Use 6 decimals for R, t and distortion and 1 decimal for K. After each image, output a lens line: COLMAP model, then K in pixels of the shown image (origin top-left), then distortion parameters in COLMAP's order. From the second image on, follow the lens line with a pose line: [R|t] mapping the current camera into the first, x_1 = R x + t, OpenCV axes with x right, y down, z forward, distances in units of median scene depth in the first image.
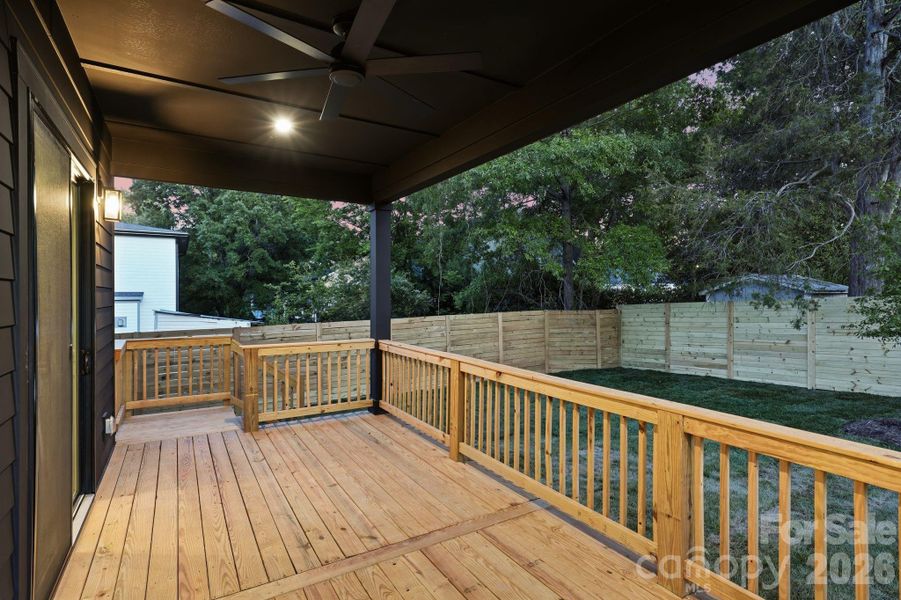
lens RADIAL K [[444.3, 0, 451.6], [0, 444.3, 298.1], [0, 0, 1]] dist [0.000423, 0.000035]
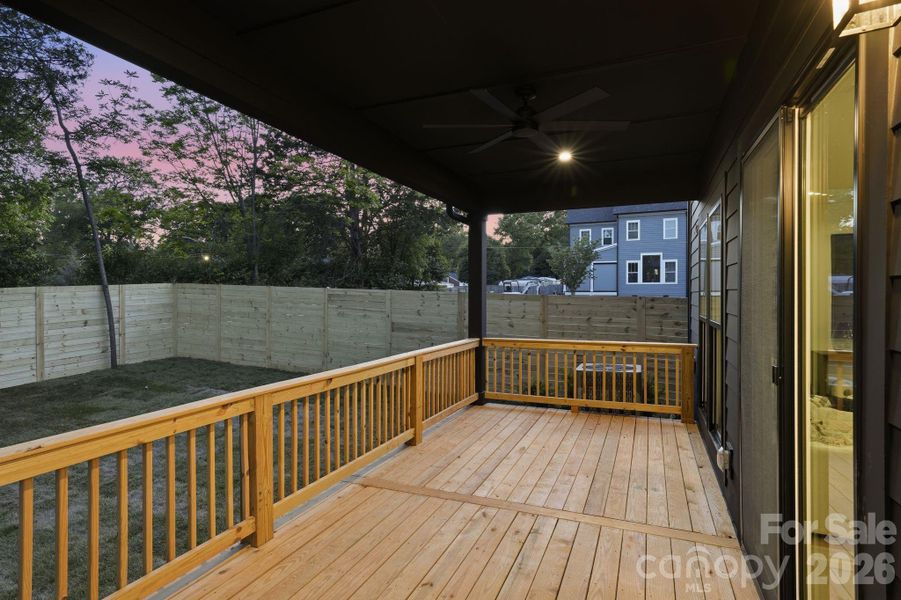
lens RADIAL K [[444.3, 0, 451.9], [0, 444.3, 298.7], [0, 0, 1]] dist [0.000423, 0.000035]
pose [[-0.571576, -0.002873, 0.820544, -1.018342], [0.002297, 0.999984, 0.005102, -0.010874], [-0.820546, 0.004801, -0.571560, 1.654673]]
